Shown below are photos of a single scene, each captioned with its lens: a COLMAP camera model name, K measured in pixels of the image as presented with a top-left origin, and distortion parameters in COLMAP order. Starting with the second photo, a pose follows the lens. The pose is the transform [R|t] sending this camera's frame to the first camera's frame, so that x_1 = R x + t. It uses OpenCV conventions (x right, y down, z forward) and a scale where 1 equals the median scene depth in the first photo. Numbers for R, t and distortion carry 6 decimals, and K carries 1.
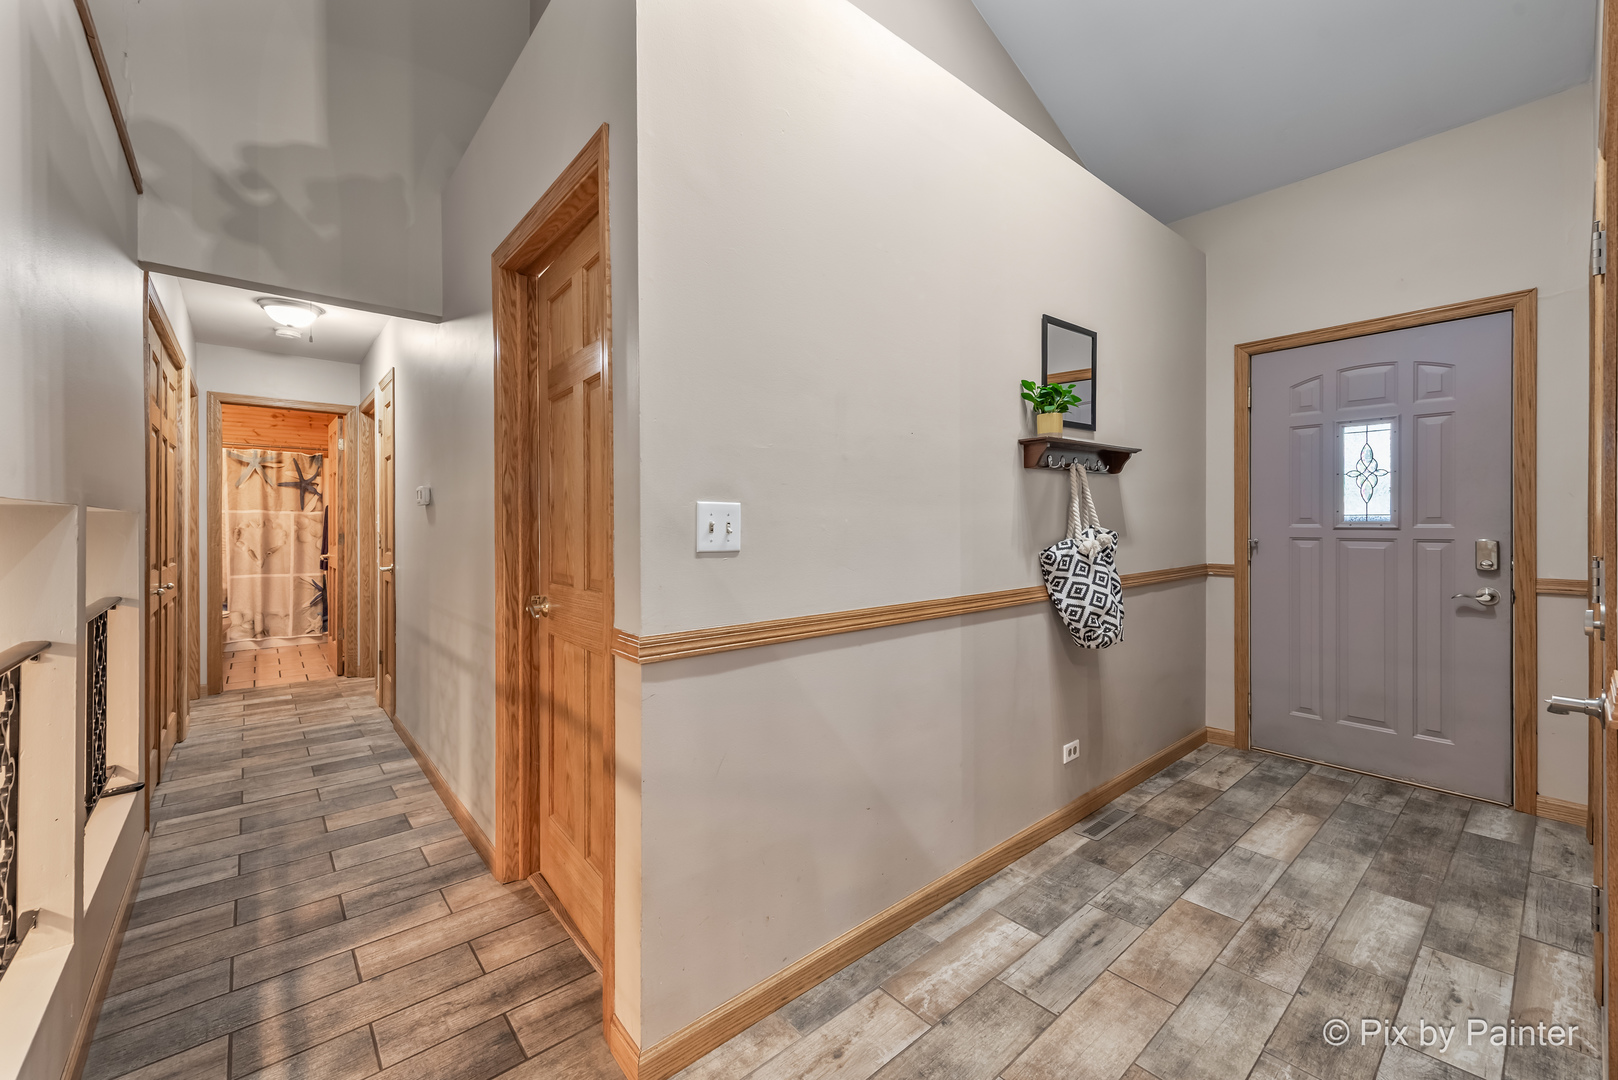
lens RADIAL K [[643.0, 0, 814.5], [0, 643.0, 528.4], [0, 0, 1]] dist [0.009948, -0.000130]
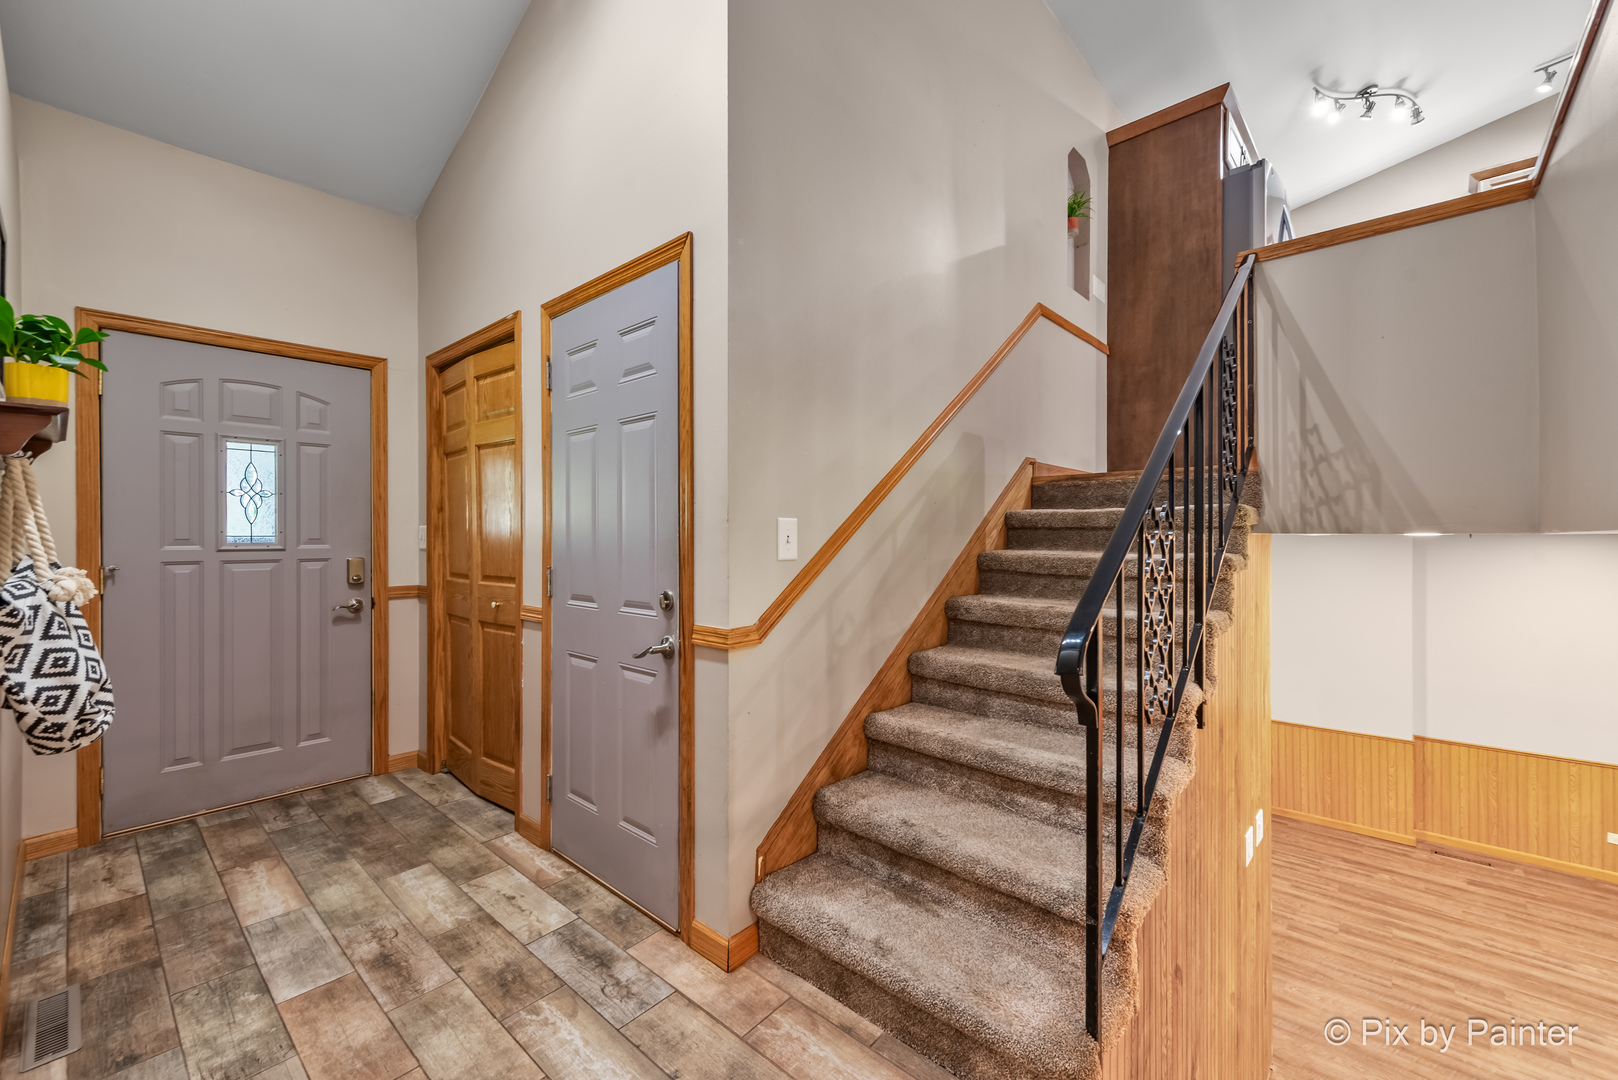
lens RADIAL K [[665.7, 0, 809.0], [0, 665.7, 540.0], [0, 0, 1]] dist [0.010644, -0.000408]
pose [[-0.114062, -0.006328, 0.993453, -0.311877], [0.010094, 0.999921, 0.007528, -0.017775], [-0.993422, 0.010886, -0.113989, 0.361299]]
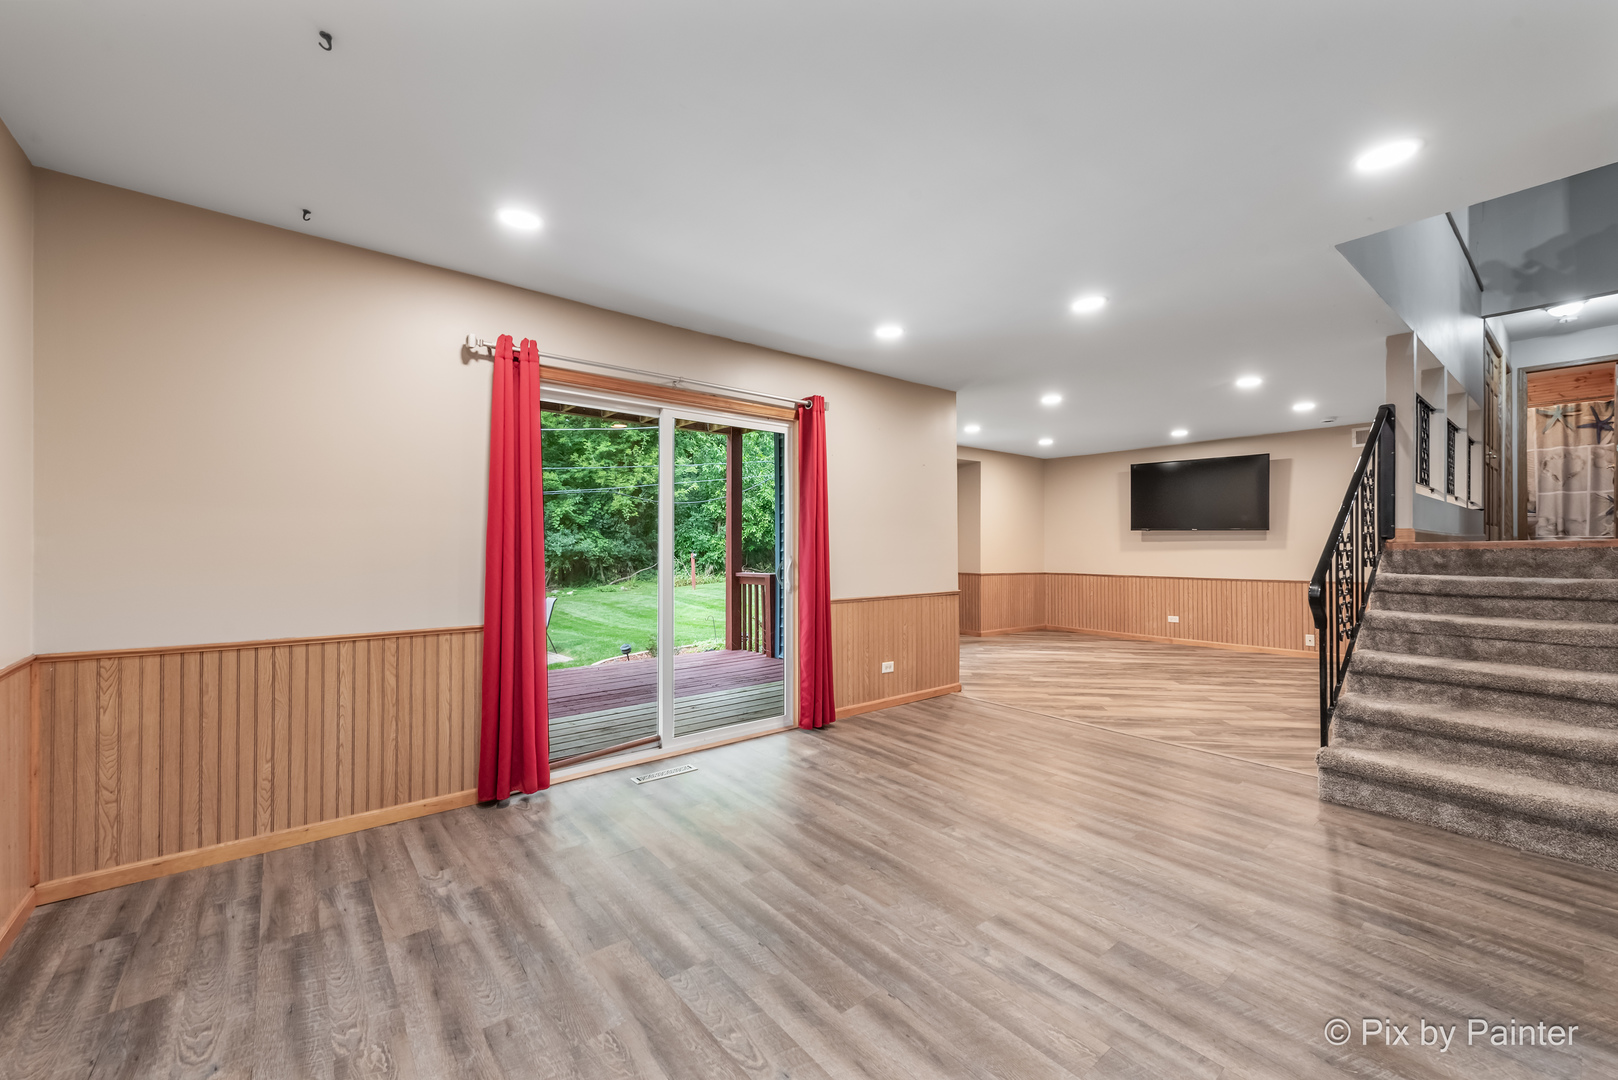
lens RADIAL K [[637.4, 0, 805.5], [0, 637.4, 543.7], [0, 0, 1]] dist [-0.000160, 0.000190]
pose [[-0.040438, -0.003096, -0.999177, 0.206616], [-0.002534, 0.999992, -0.002996, 0.065418], [0.999179, 0.002411, -0.040445, -0.204279]]
